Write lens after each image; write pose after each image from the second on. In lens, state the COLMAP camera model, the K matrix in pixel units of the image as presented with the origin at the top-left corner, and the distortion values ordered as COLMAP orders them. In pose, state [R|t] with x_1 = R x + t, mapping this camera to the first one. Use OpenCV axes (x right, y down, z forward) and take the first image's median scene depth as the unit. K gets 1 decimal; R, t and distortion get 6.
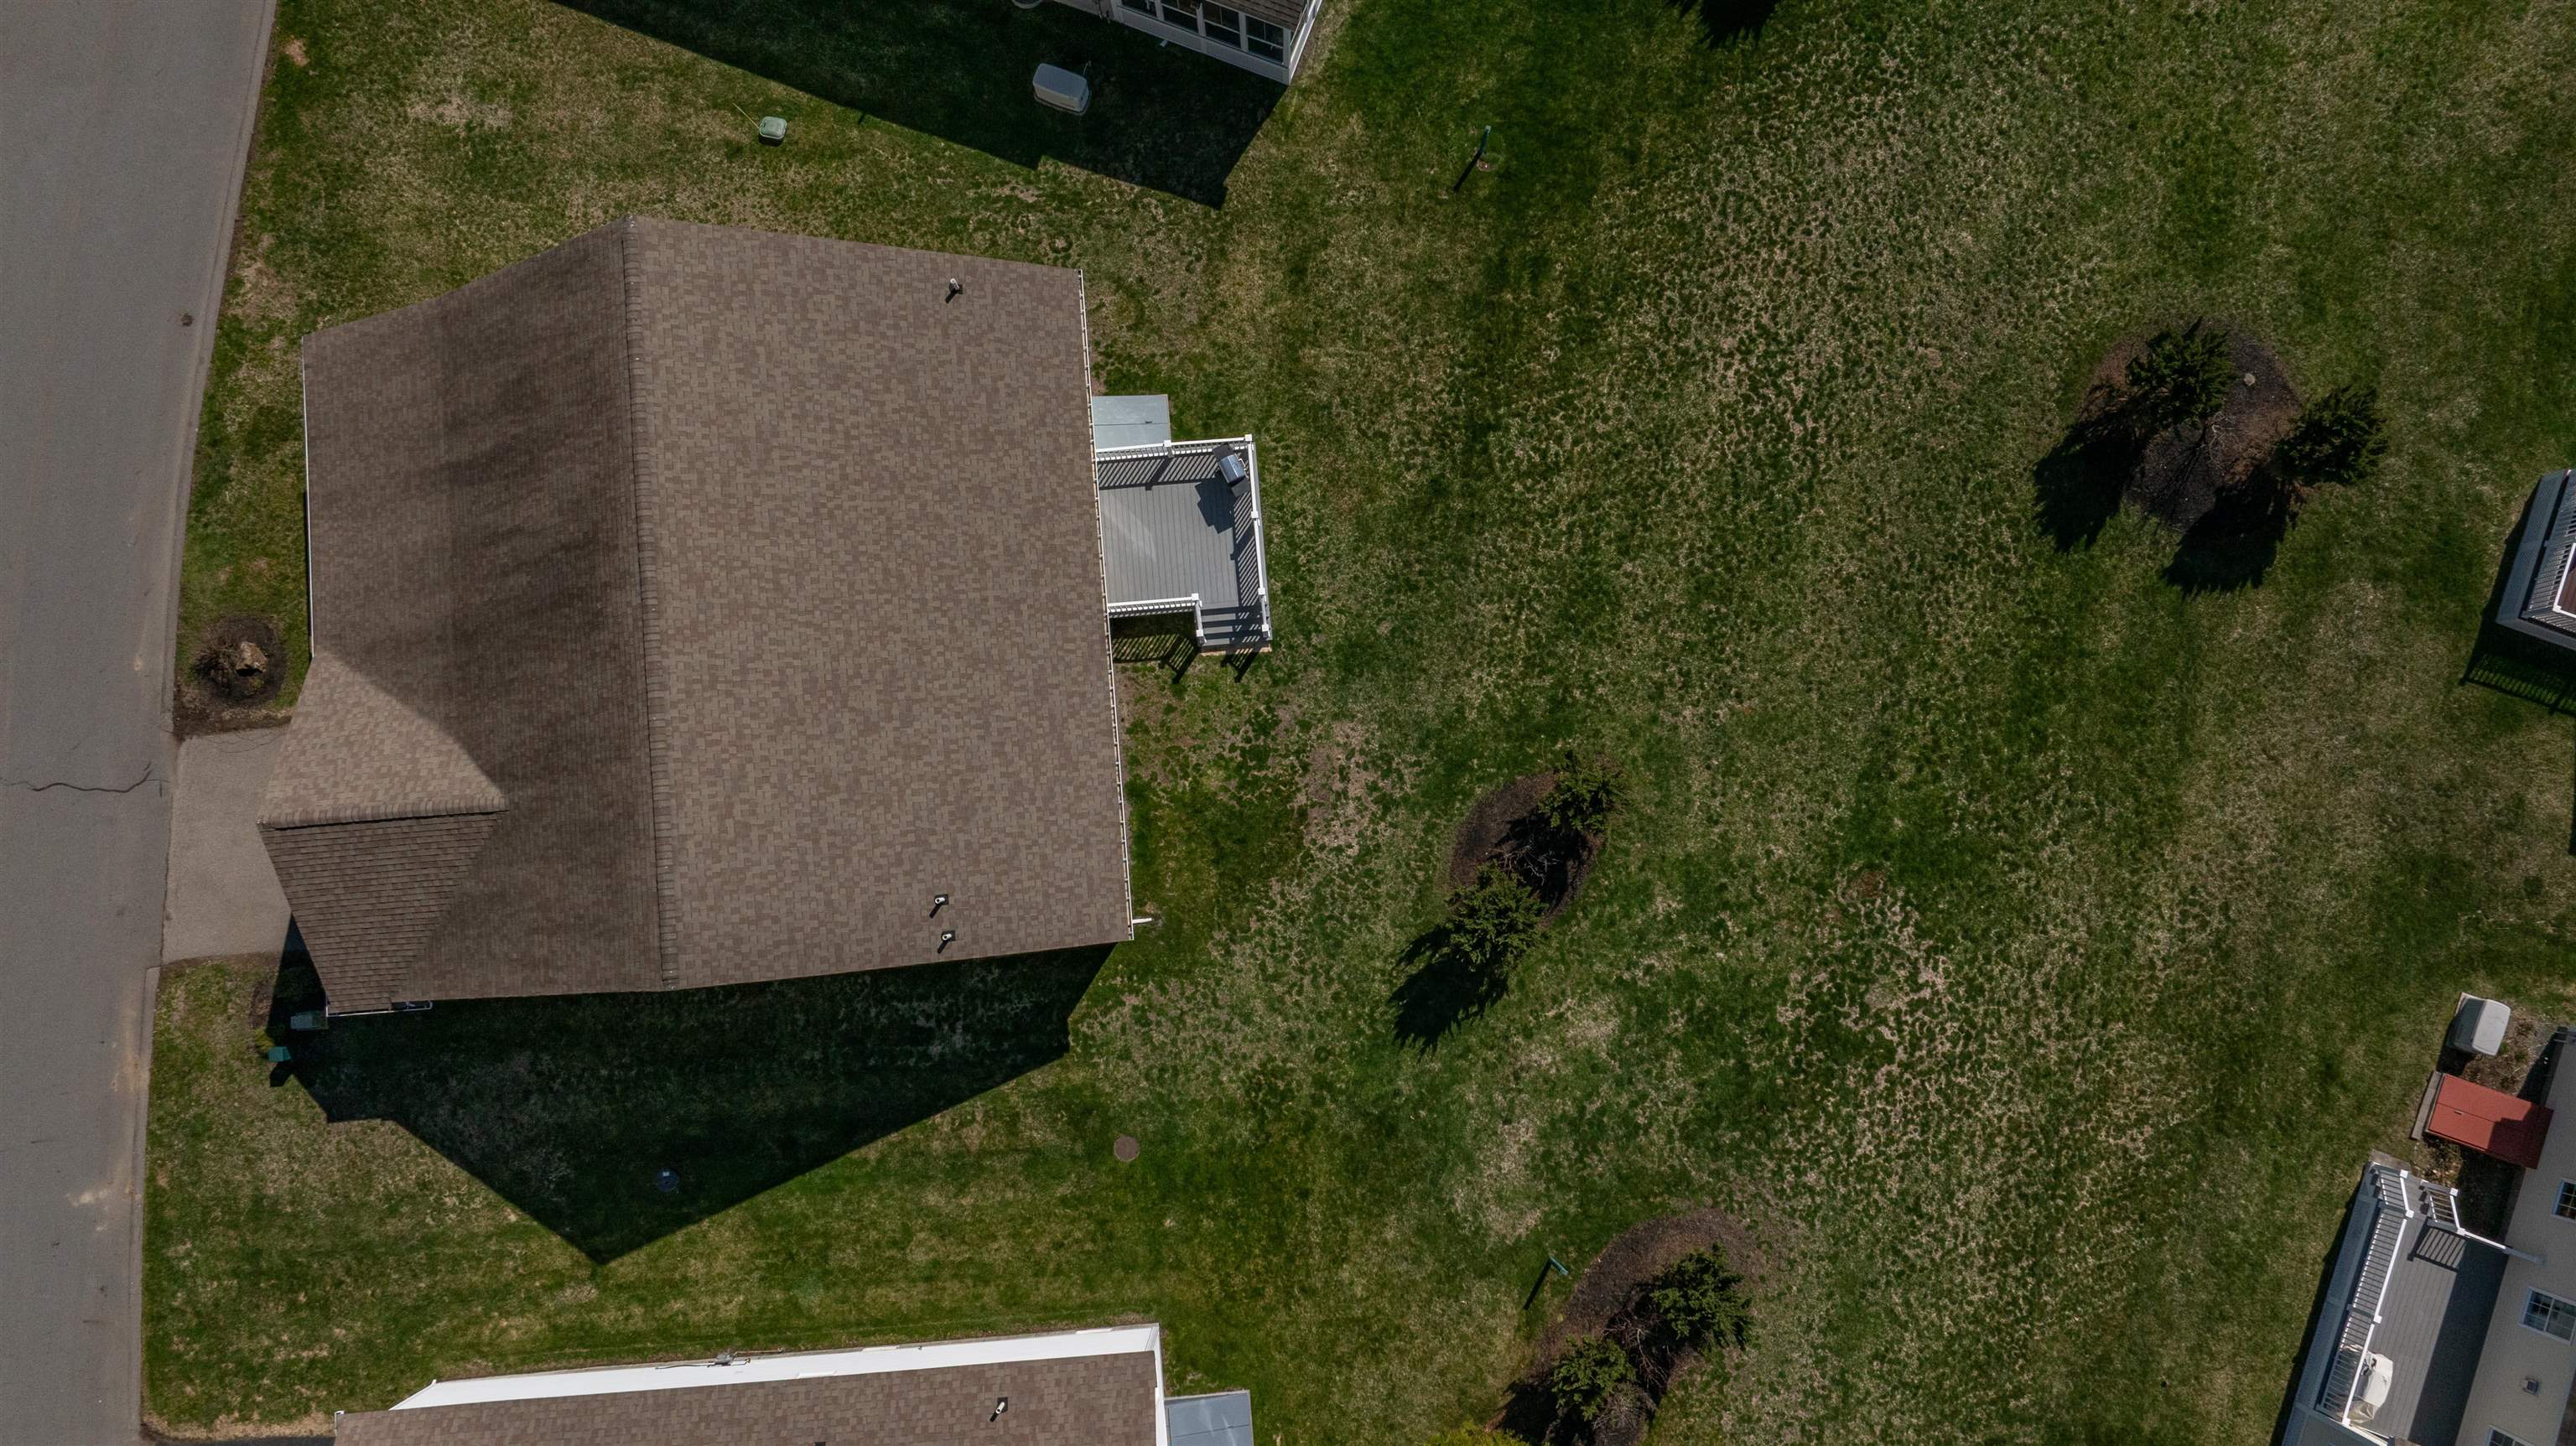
lens RADIAL K [[1807.5, 0, 1292.0], [0, 1807.5, 726.0], [0, 0, 1]] dist [-0.031517, 0.027505]
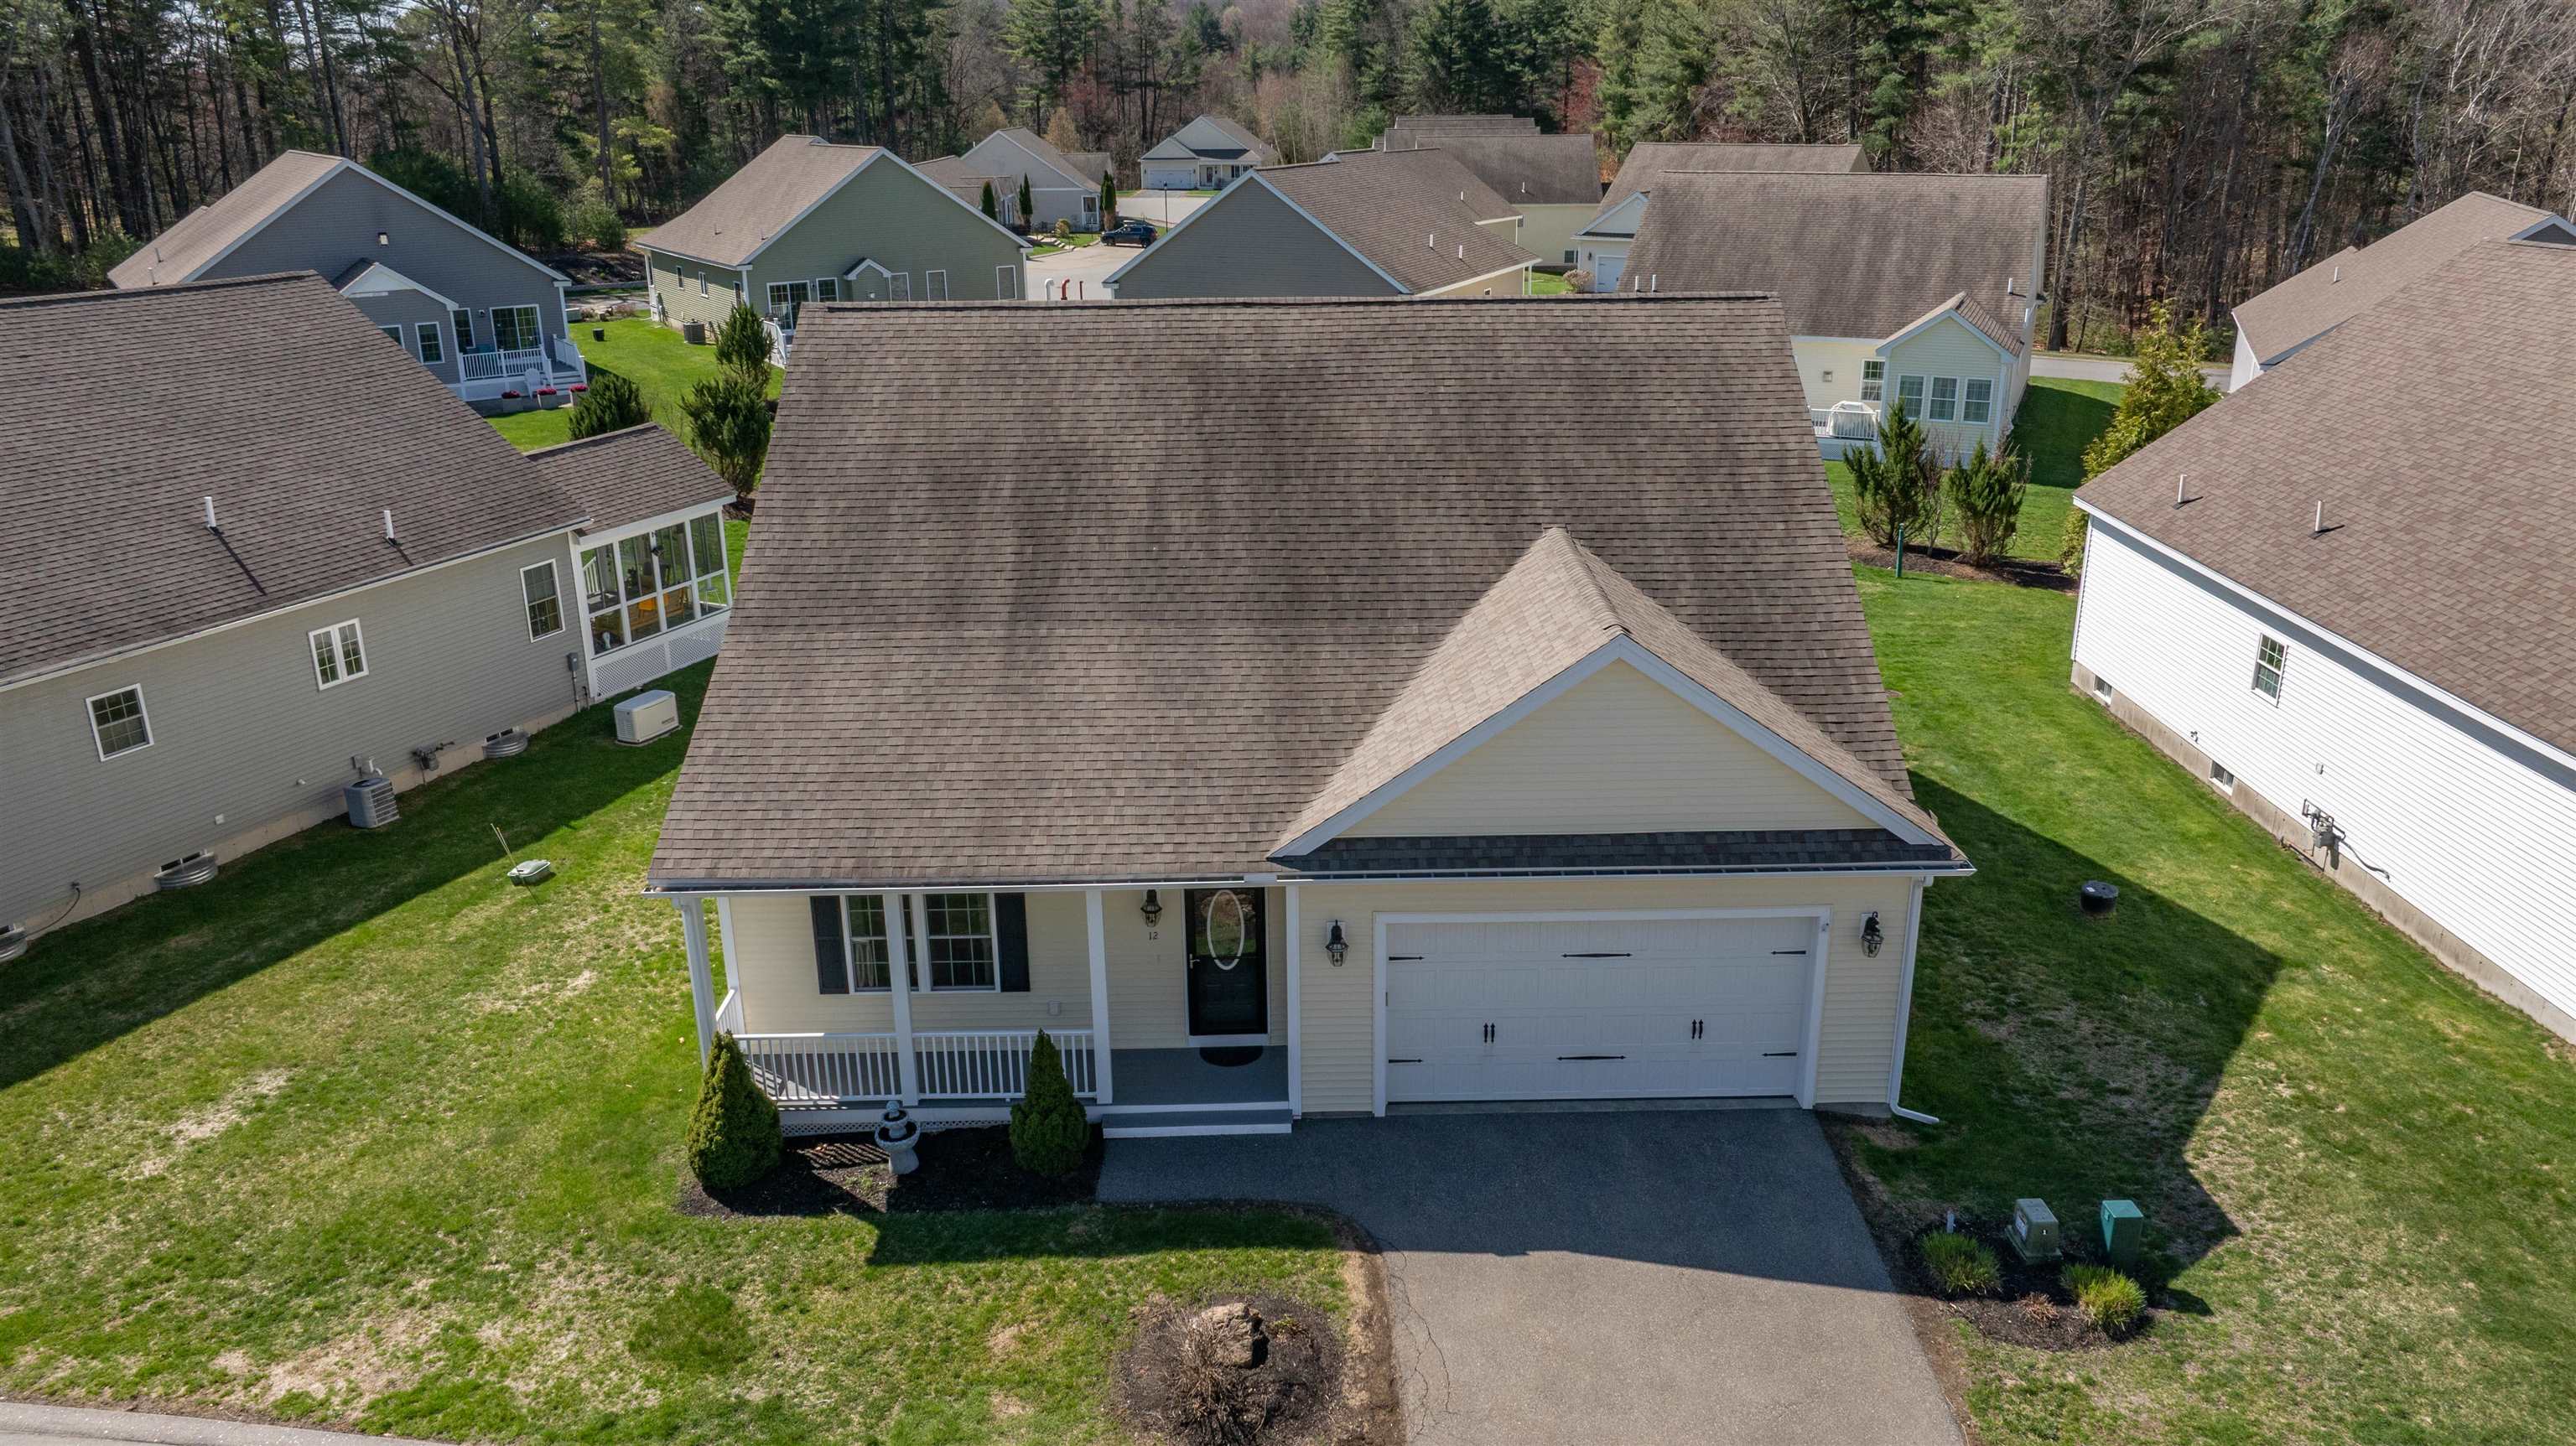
lens RADIAL K [[1807.5, 0, 1296.4], [0, 1807.5, 717.2], [0, 0, 1]] dist [-0.031517, 0.027505]
pose [[0.068906, -0.333261, 0.940313, -0.915736], [0.995207, 0.088528, -0.041552, -0.015951], [-0.069397, 0.938669, 0.337763, 0.705440]]
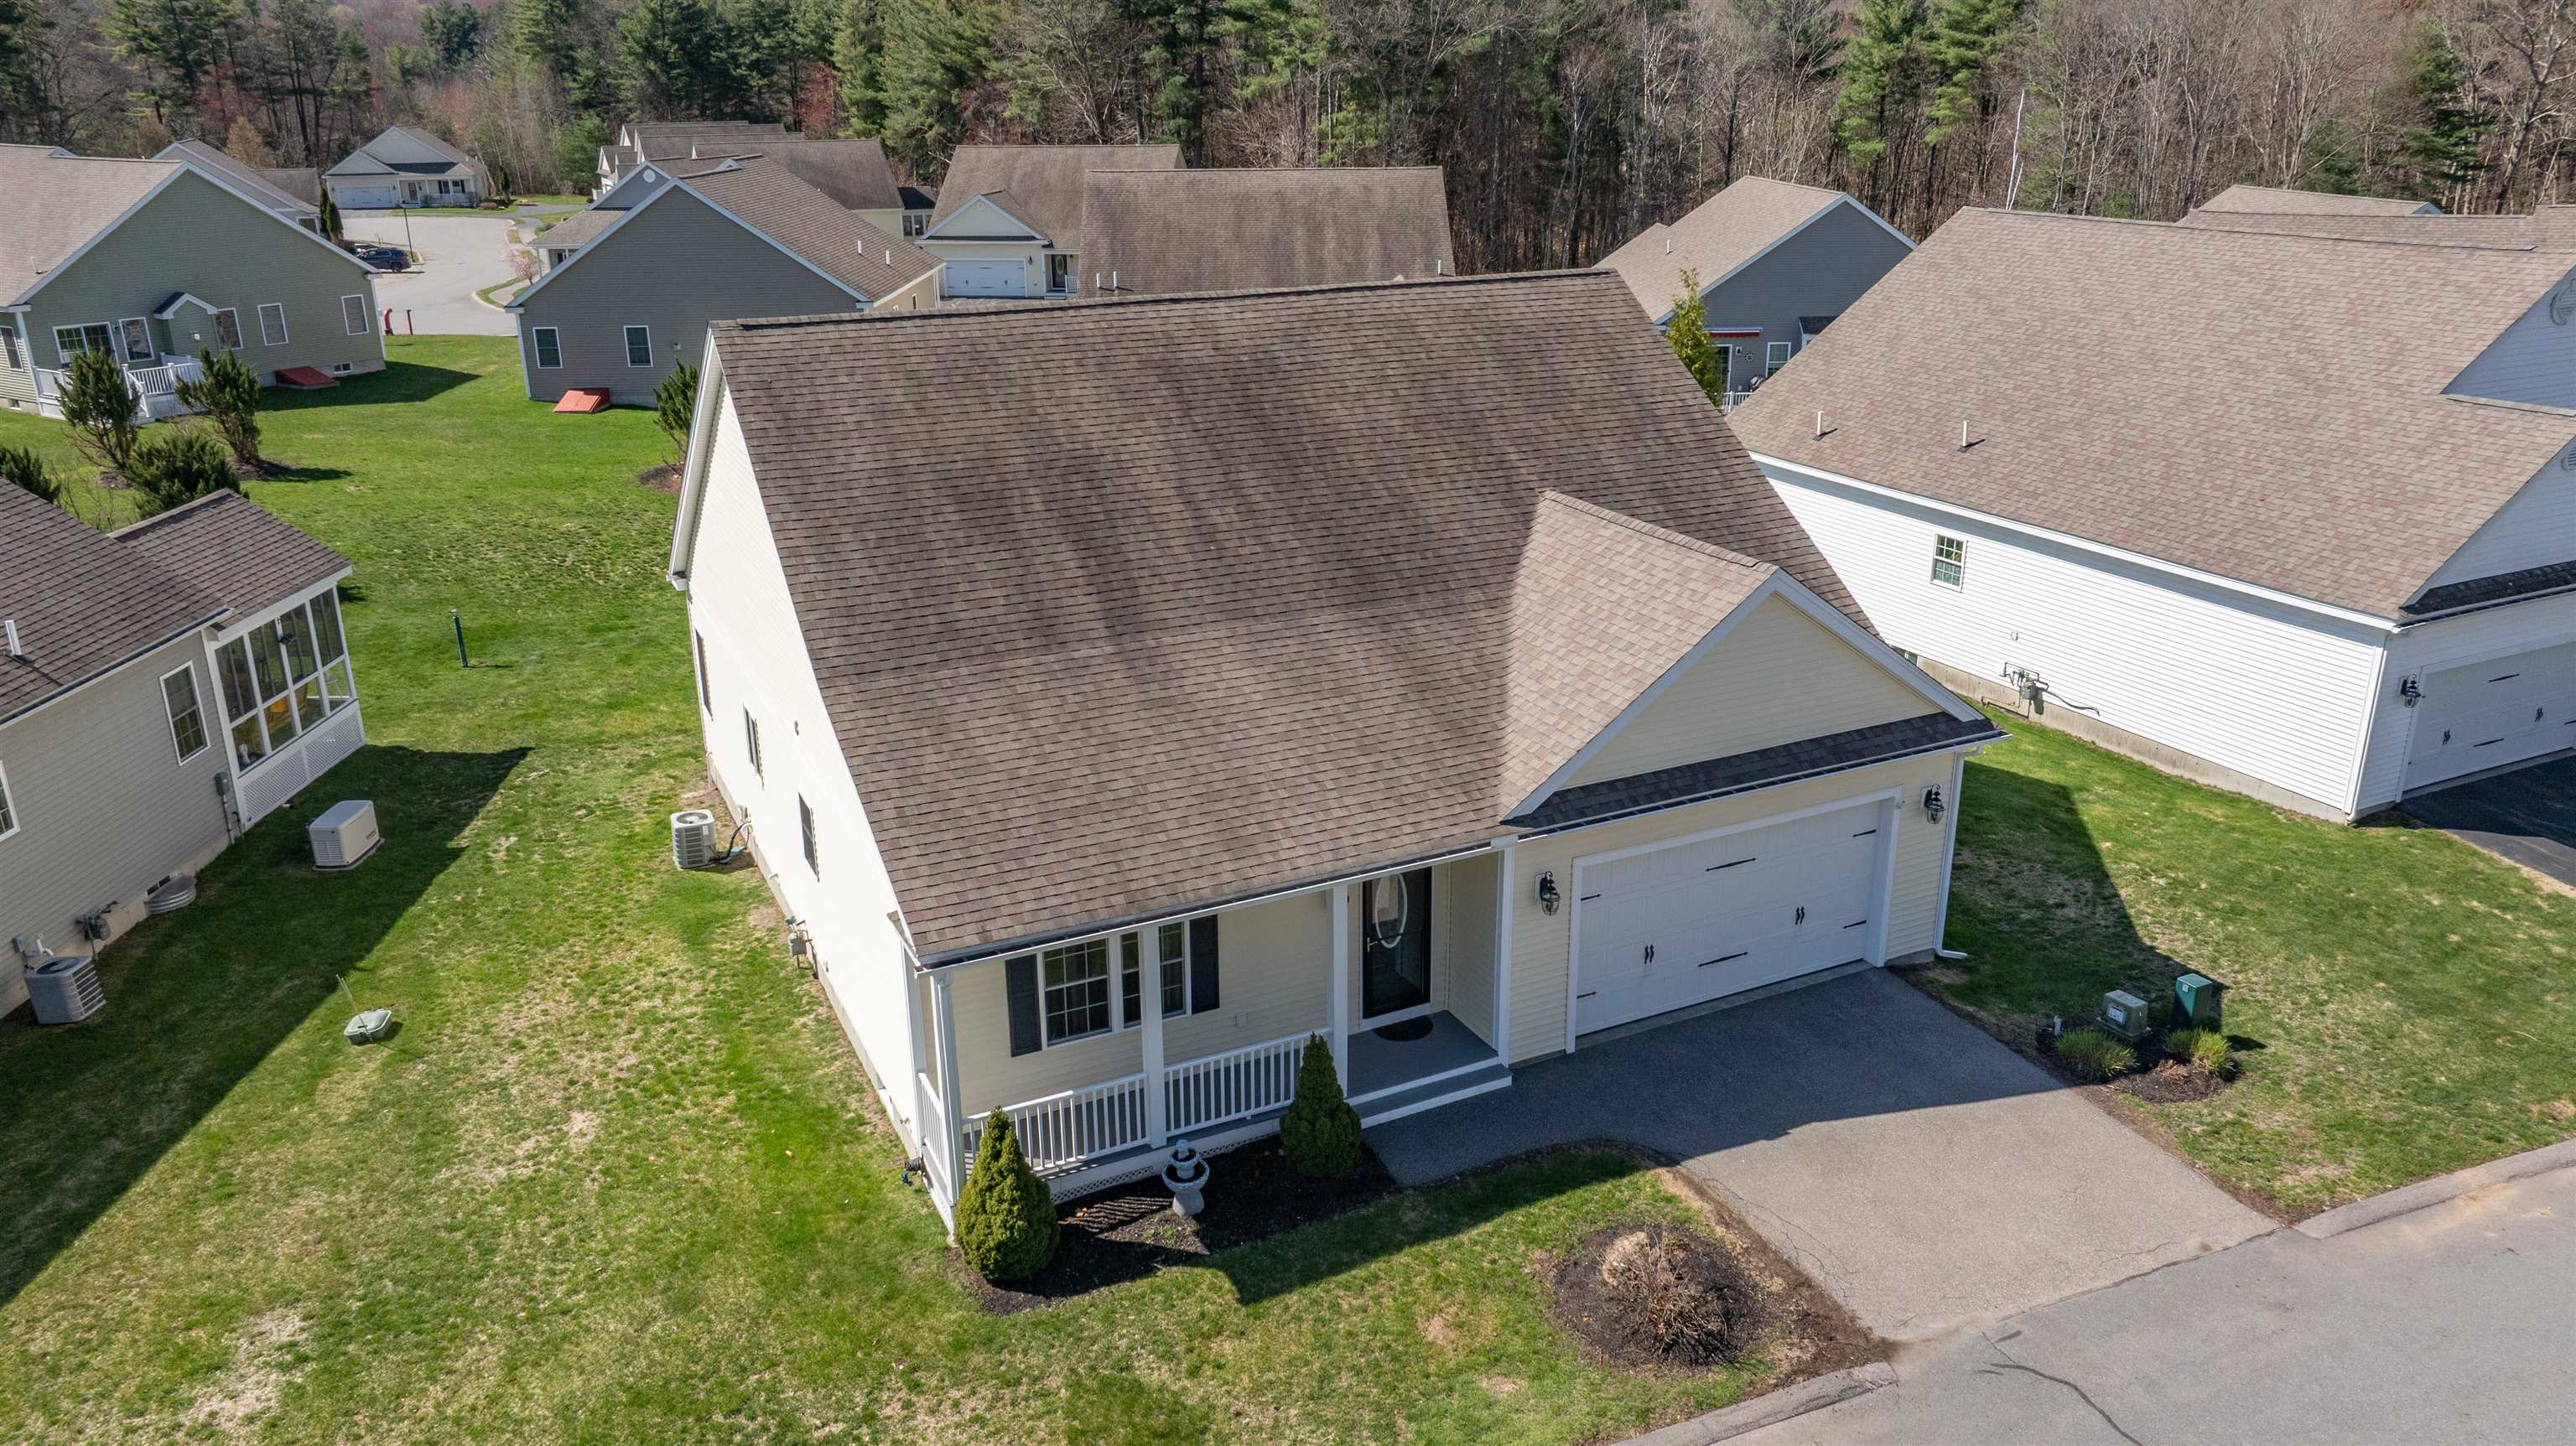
lens RADIAL K [[1807.5, 0, 1305.1], [0, 1807.5, 719.4], [0, 0, 1]] dist [-0.031517, 0.027505]
pose [[-0.367698, -0.309524, 0.876923, -0.885466], [0.927432, -0.052770, 0.370251, -0.267447], [-0.068327, 0.949426, 0.306466, 0.727260]]
